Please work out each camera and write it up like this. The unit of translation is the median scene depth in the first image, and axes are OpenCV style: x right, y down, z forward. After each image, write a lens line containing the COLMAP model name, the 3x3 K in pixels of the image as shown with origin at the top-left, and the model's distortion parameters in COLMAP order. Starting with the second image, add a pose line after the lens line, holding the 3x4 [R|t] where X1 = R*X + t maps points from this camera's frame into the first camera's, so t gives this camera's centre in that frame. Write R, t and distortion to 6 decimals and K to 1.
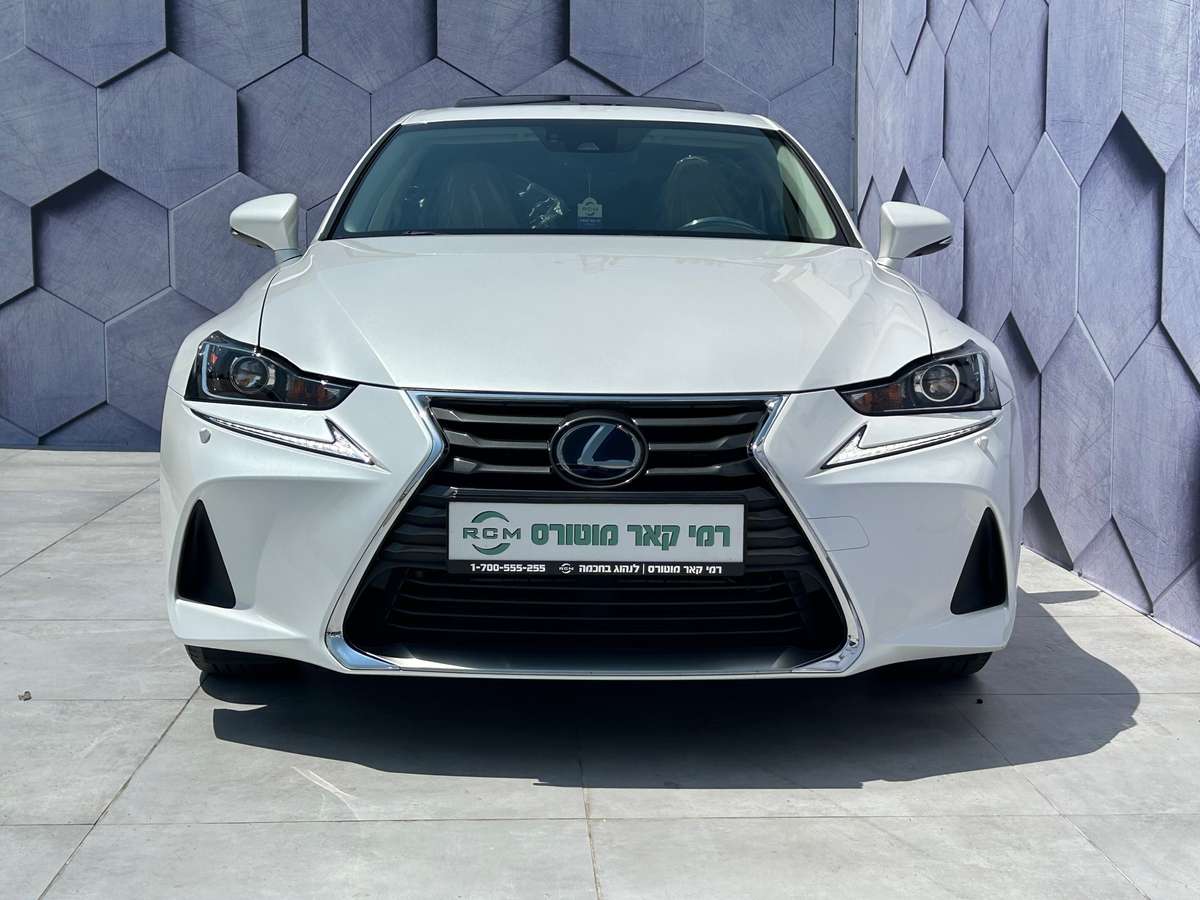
lens RADIAL K [[1696.4, 0, 600.0], [0, 1696.4, 450.0], [0, 0, 1]] dist [0.108067, -0.068420]
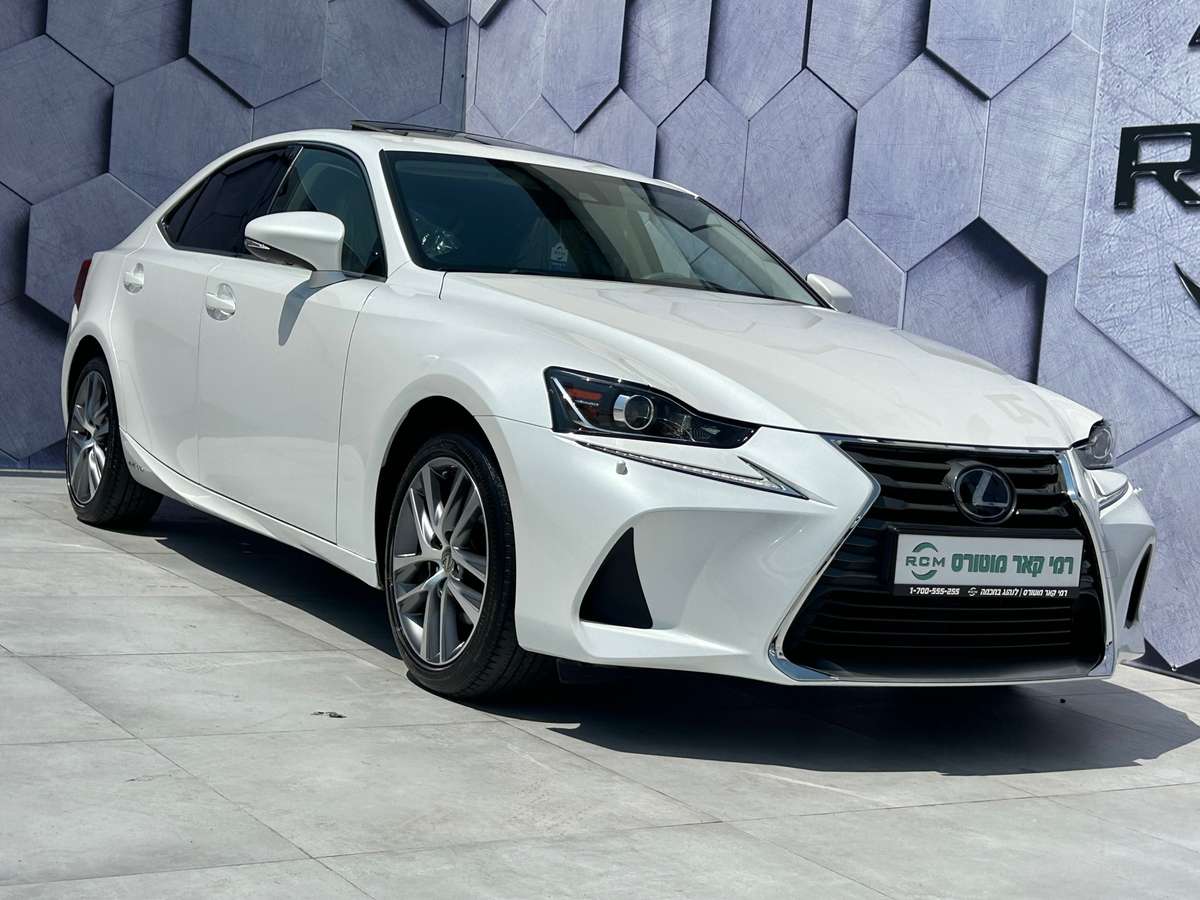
lens RADIAL K [[1838.7, 0, 608.3], [0, 1838.7, 444.8], [0, 0, 1]] dist [0.201085, -0.666628]
pose [[0.858822, 0.039166, 0.510775, -0.510145], [-0.029737, 0.999203, -0.026619, 0.005152], [-0.511411, 0.007672, 0.859302, 0.009204]]
